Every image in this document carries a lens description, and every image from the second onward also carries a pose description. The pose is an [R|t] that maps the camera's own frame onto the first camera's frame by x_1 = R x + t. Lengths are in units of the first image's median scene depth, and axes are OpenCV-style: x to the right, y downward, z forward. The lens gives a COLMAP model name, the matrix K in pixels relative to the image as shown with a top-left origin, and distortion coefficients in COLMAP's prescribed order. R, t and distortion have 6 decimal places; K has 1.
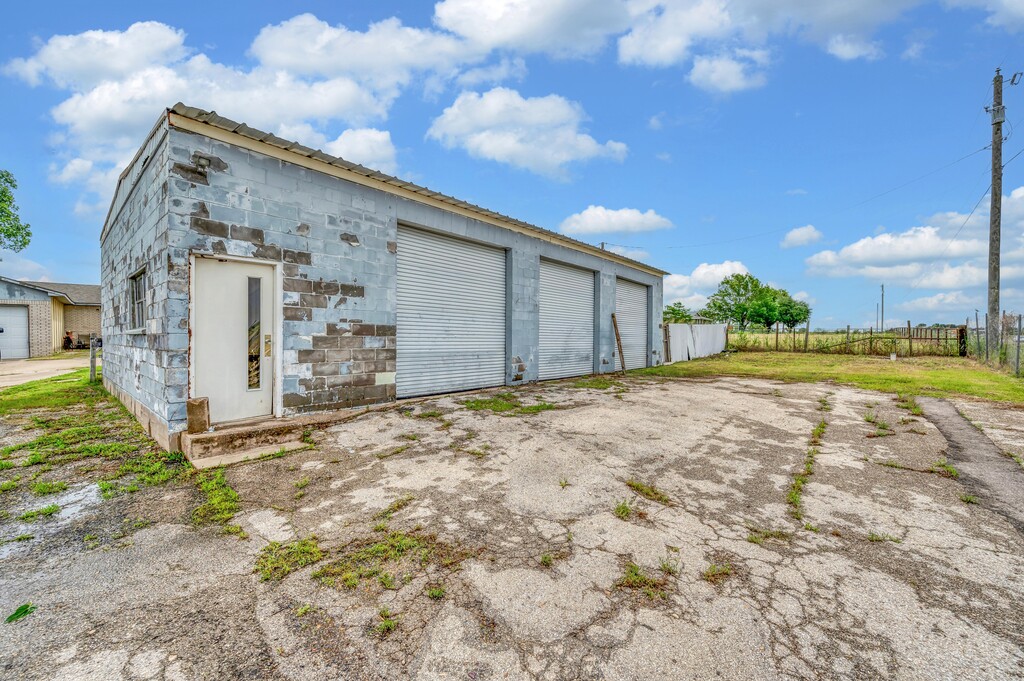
lens RADIAL K [[410.8, 0, 512.0], [0, 410.8, 340.5], [0, 0, 1]] dist [-0.009301, 0.000060]
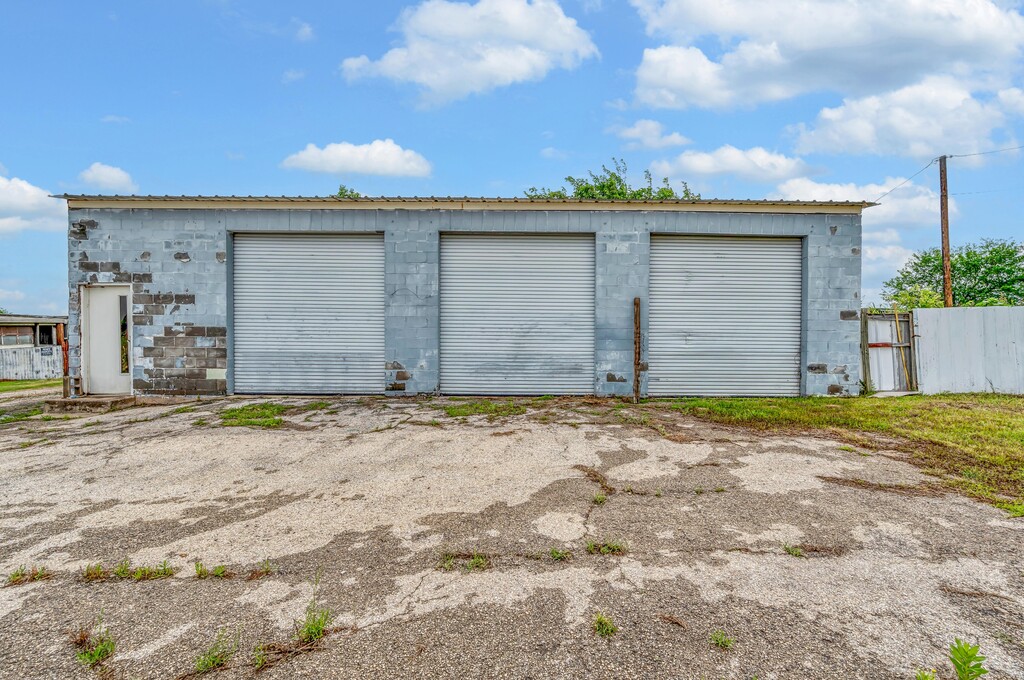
lens RADIAL K [[410.8, 0, 512.0], [0, 410.8, 340.0], [0, 0, 1]] dist [-0.009301, 0.000060]
pose [[0.656453, 0.006518, -0.754338, 1.209450], [-0.006475, 0.999975, 0.003005, -0.011292], [0.754339, 0.002911, 0.656479, 0.982449]]
